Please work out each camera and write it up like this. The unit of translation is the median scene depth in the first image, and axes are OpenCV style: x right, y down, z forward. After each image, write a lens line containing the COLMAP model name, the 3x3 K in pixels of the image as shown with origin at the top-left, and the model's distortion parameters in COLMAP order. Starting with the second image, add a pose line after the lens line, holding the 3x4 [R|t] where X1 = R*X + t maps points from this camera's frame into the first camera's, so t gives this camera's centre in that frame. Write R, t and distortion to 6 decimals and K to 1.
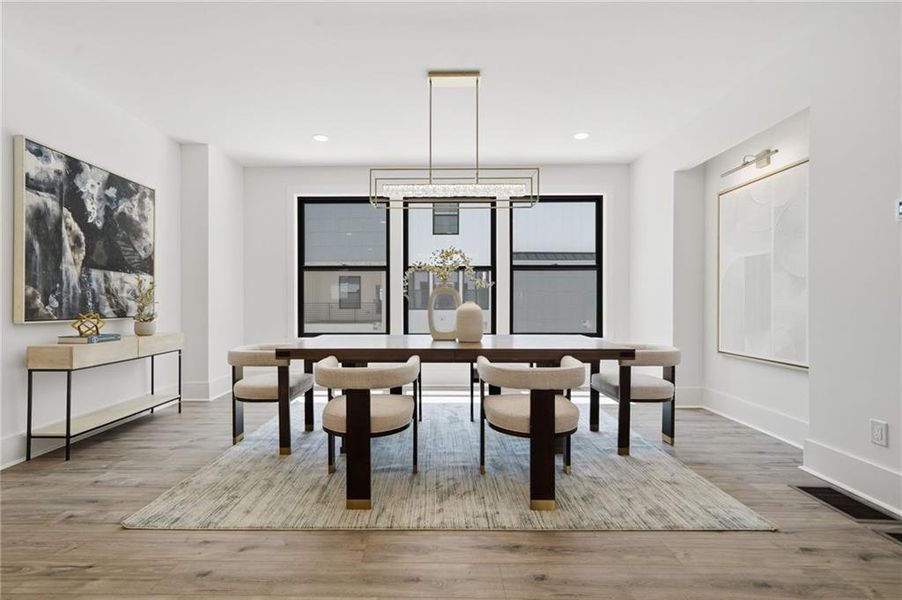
lens RADIAL K [[398.0, 0, 442.2], [0, 398.0, 304.3], [0, 0, 1]] dist [0.000081, 0.000368]
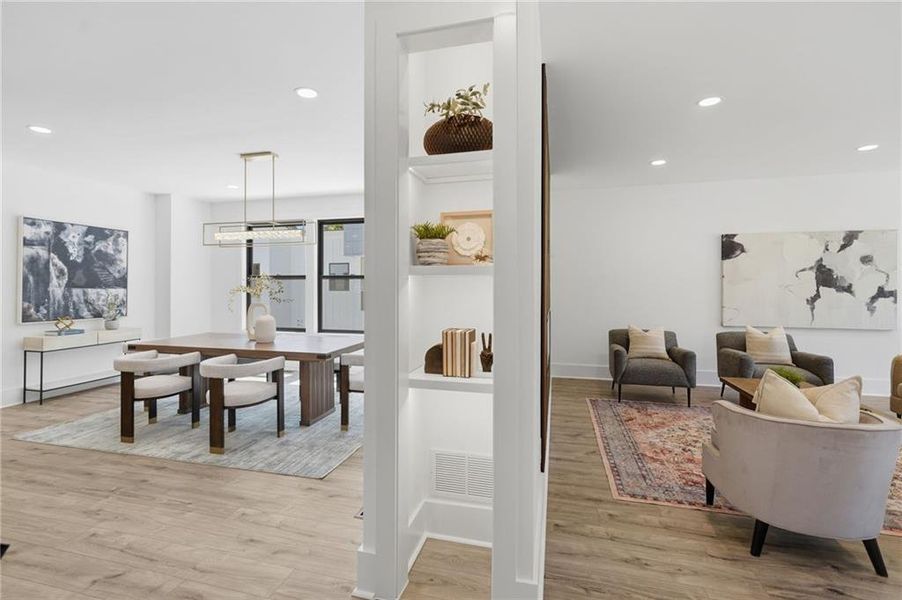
lens RADIAL K [[404.9, 0, 453.5], [0, 404.9, 283.0], [0, 0, 1]] dist [0.000946, 0.000257]
pose [[0.971749, -0.001173, -0.236012, 1.037048], [-0.001363, 0.999943, -0.010584, -0.098868], [0.236011, 0.010607, 0.971692, -0.236812]]
